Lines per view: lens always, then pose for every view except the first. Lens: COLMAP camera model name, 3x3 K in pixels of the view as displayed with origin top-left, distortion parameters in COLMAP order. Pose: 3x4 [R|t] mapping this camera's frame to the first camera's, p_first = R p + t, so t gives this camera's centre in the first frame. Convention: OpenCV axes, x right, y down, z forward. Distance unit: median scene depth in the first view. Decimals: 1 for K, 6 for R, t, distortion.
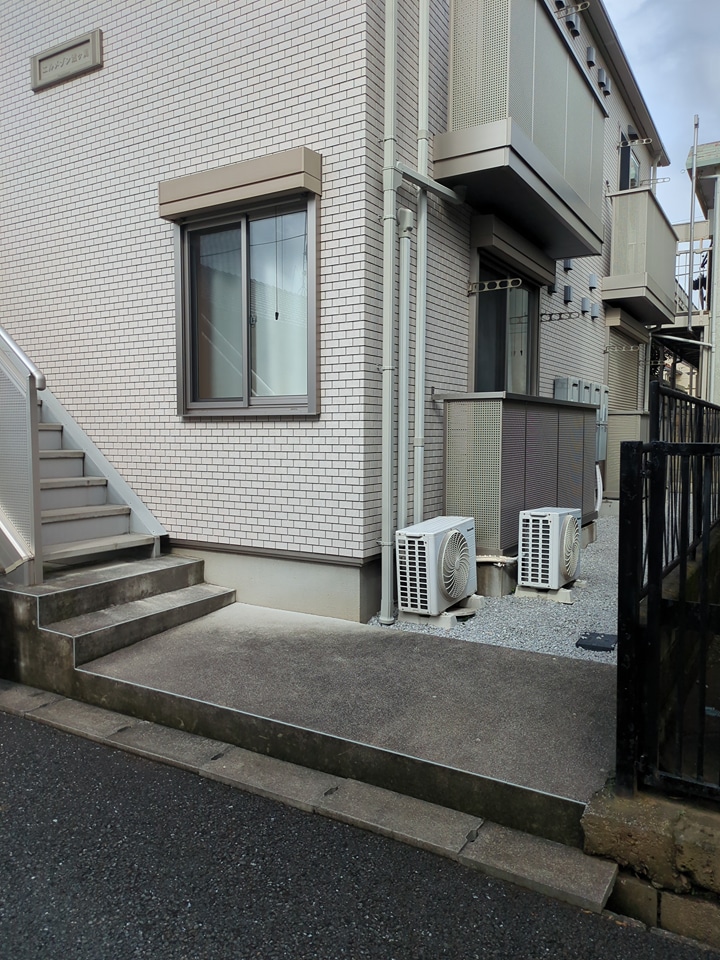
lens RADIAL K [[715.6, 0, 354.1], [0, 715.6, 481.3], [0, 0, 1]] dist [0.045554, -0.038294]
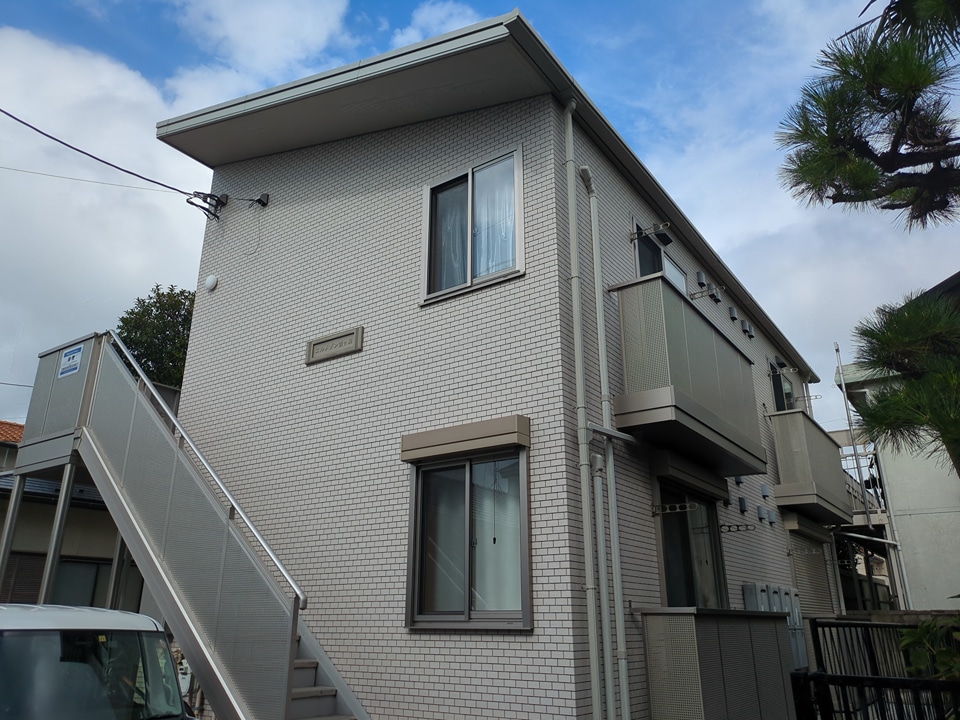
lens RADIAL K [[715.6, 0, 479.7], [0, 715.6, 352.5], [0, 0, 1]] dist [0.045554, -0.038294]
pose [[0.996903, -0.029135, -0.073044, -0.030889], [-0.003507, 0.911445, -0.411406, -0.019088], [0.078562, 0.410388, 0.908520, -0.203941]]
